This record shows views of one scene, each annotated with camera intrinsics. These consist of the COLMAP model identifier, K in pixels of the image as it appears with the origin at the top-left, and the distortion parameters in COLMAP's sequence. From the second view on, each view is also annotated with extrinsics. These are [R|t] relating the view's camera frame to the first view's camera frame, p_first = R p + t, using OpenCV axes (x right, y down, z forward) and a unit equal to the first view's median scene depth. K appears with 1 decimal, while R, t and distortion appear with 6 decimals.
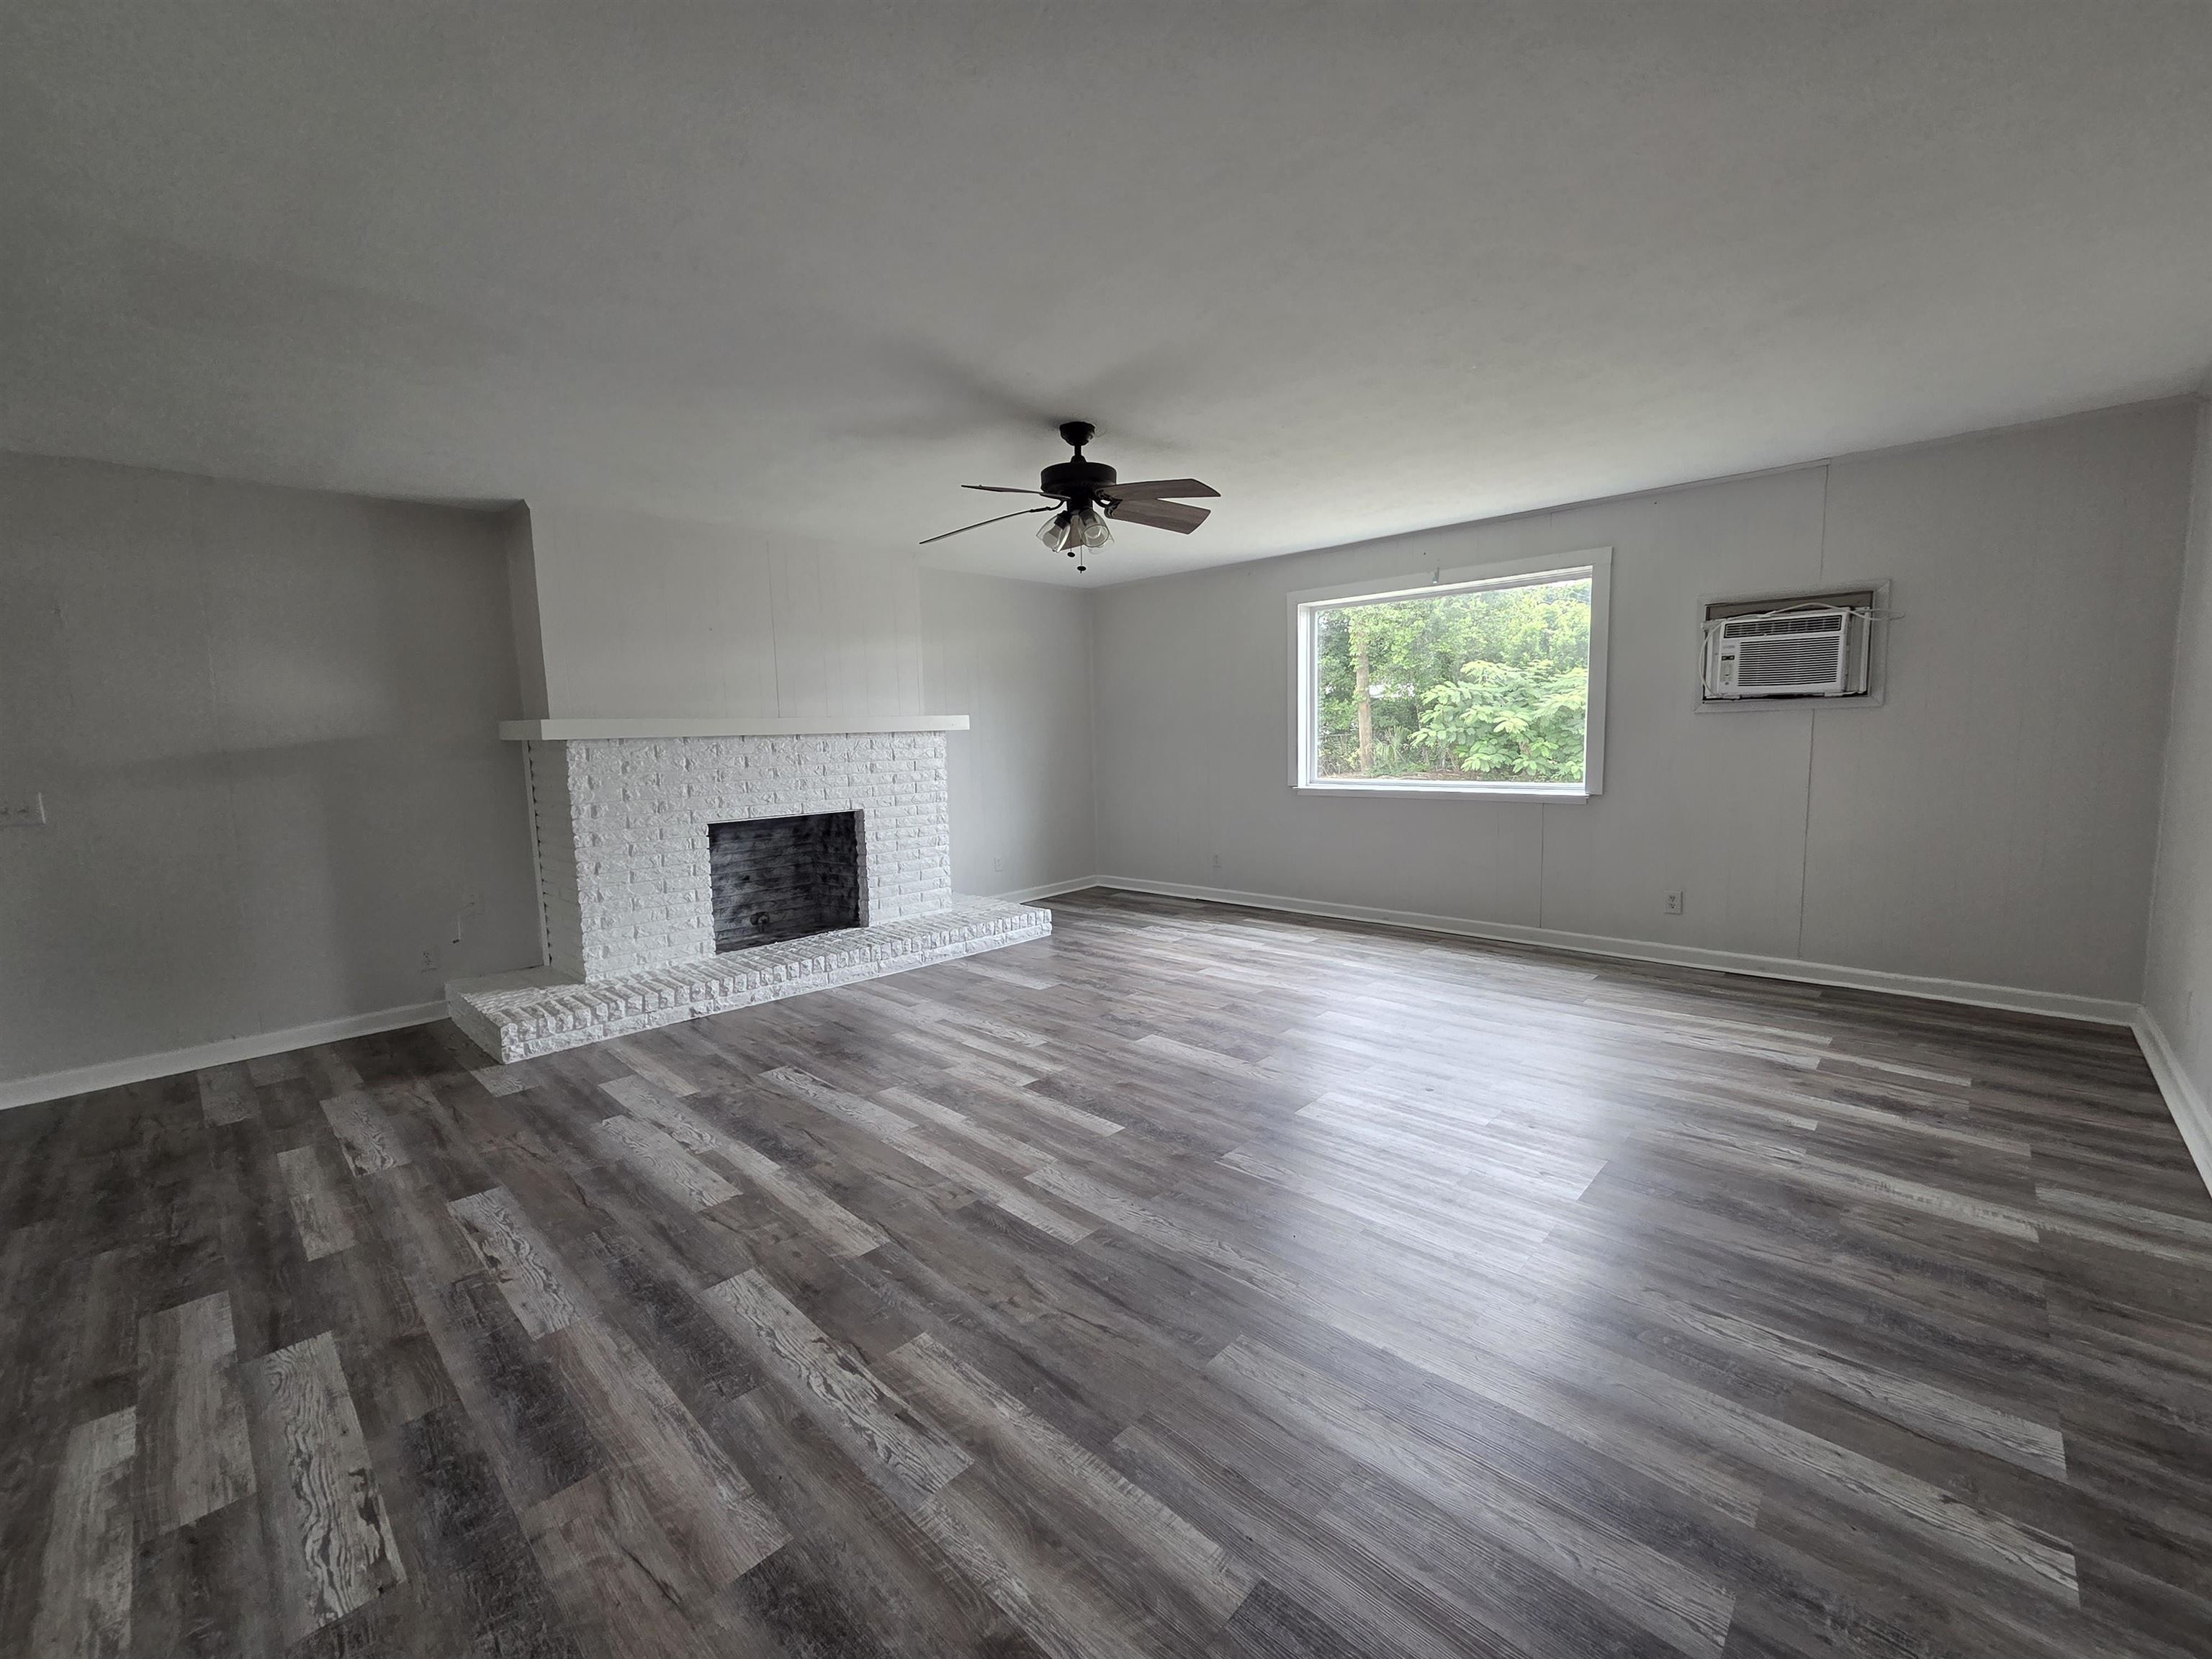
lens RADIAL K [[902.2, 0, 1123.7], [0, 902.2, 829.2], [0, 0, 1]] dist [0.002989, 0.000406]
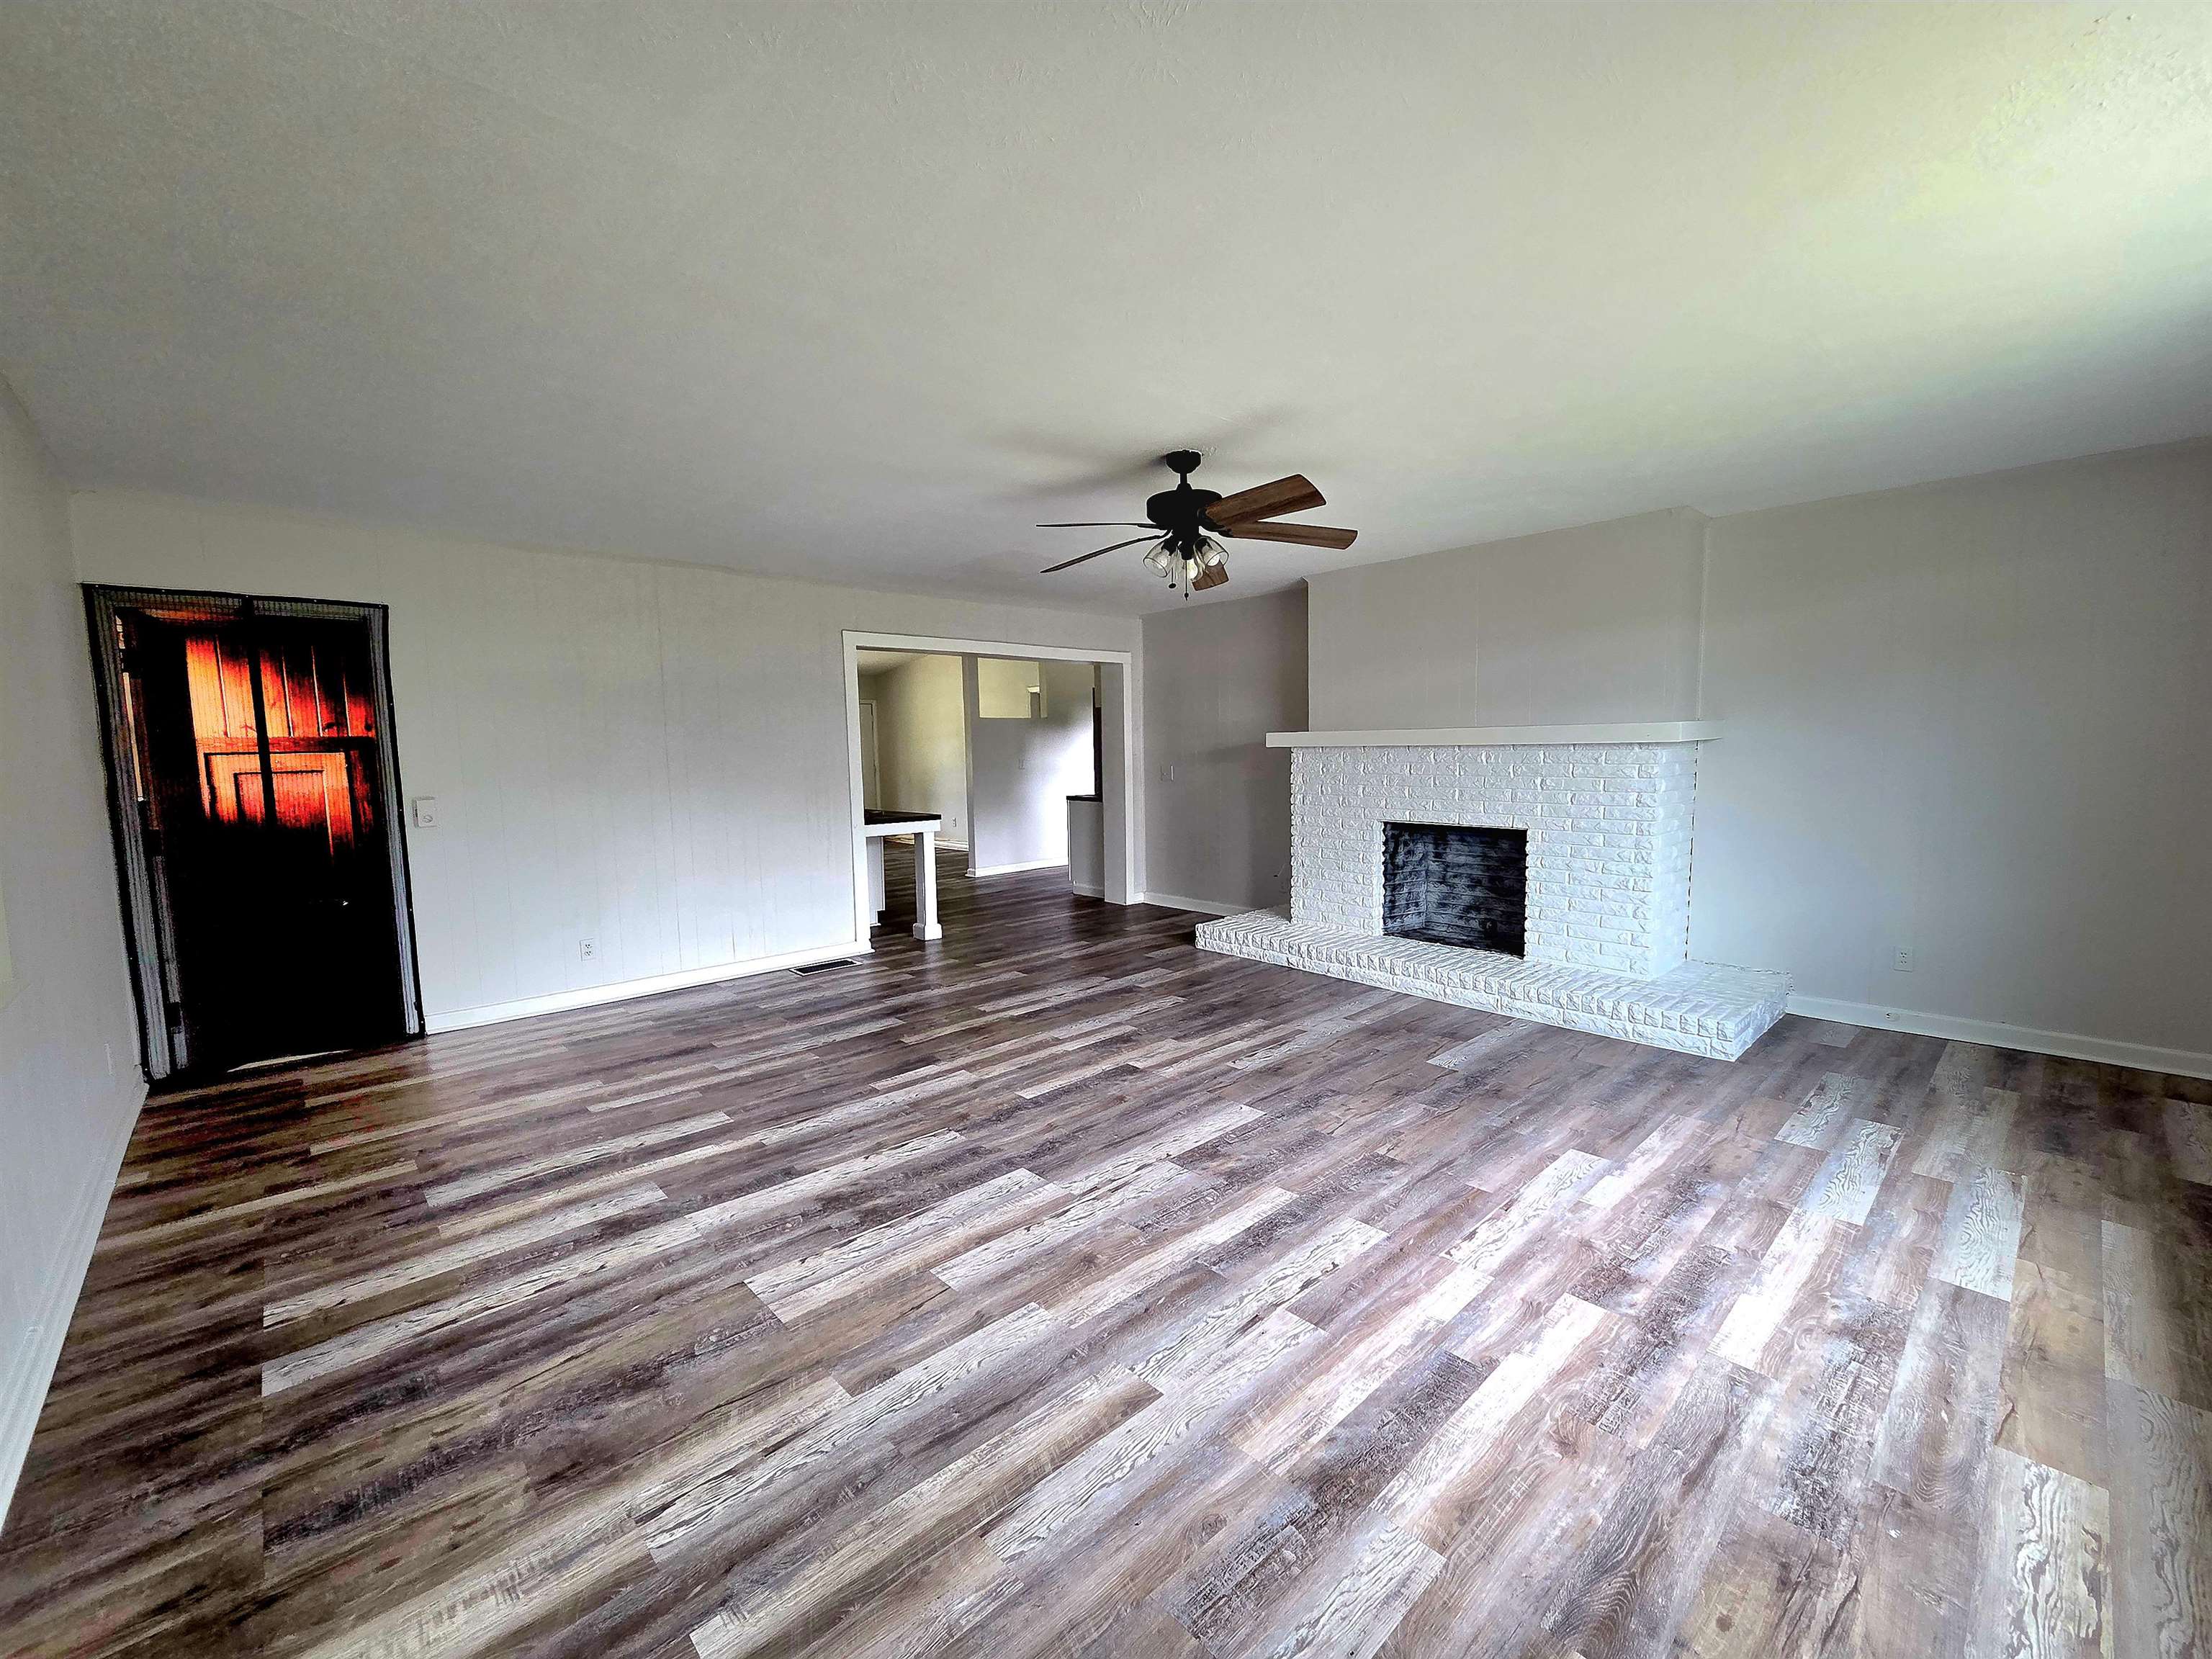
lens RADIAL K [[902.2, 0, 1120.2], [0, 902.2, 826.6], [0, 0, 1]] dist [0.002989, 0.000406]
pose [[-0.058331, 0.117866, -0.991315, 0.987097], [-0.091710, 0.988174, 0.122889, -0.154466], [0.994076, 0.098082, -0.046831, 1.007864]]
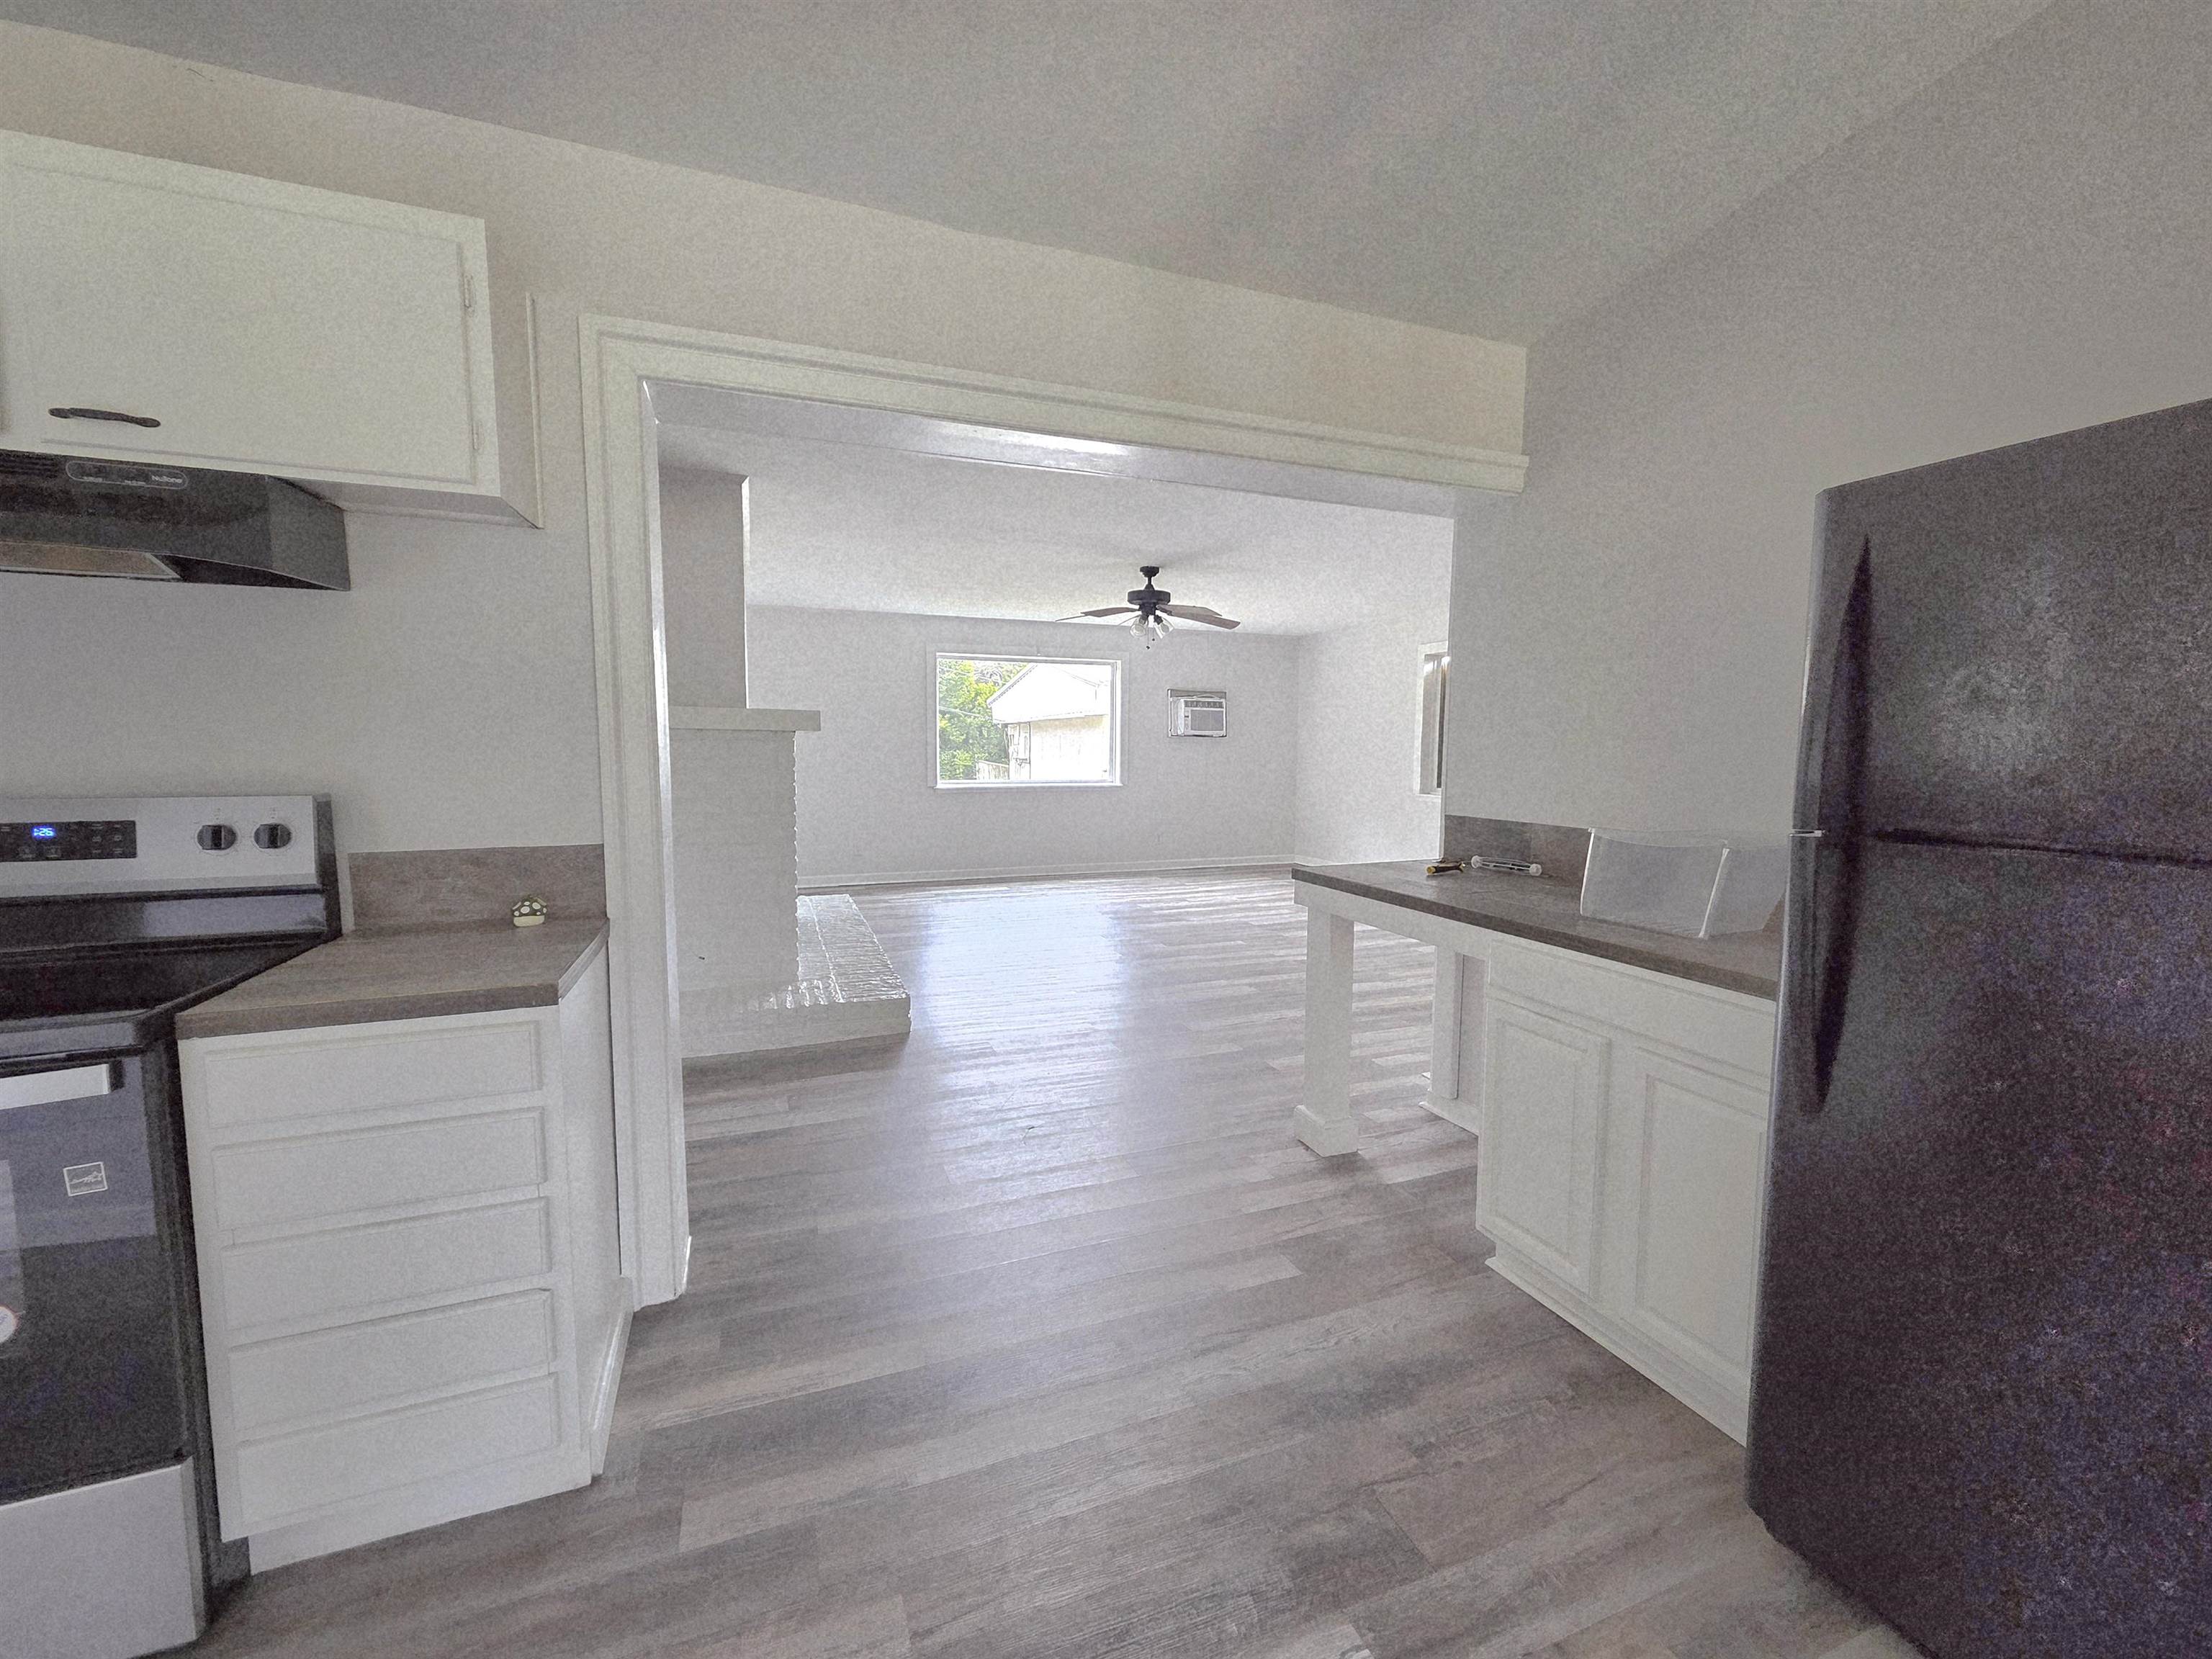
lens RADIAL K [[902.2, 0, 1113.1], [0, 902.2, 837.7], [0, 0, 1]] dist [0.002989, 0.000406]
pose [[0.424065, -0.060171, 0.903631, -1.686377], [0.080133, 0.996370, 0.028740, 0.023630], [-0.902080, 0.060223, 0.427347, 0.345167]]
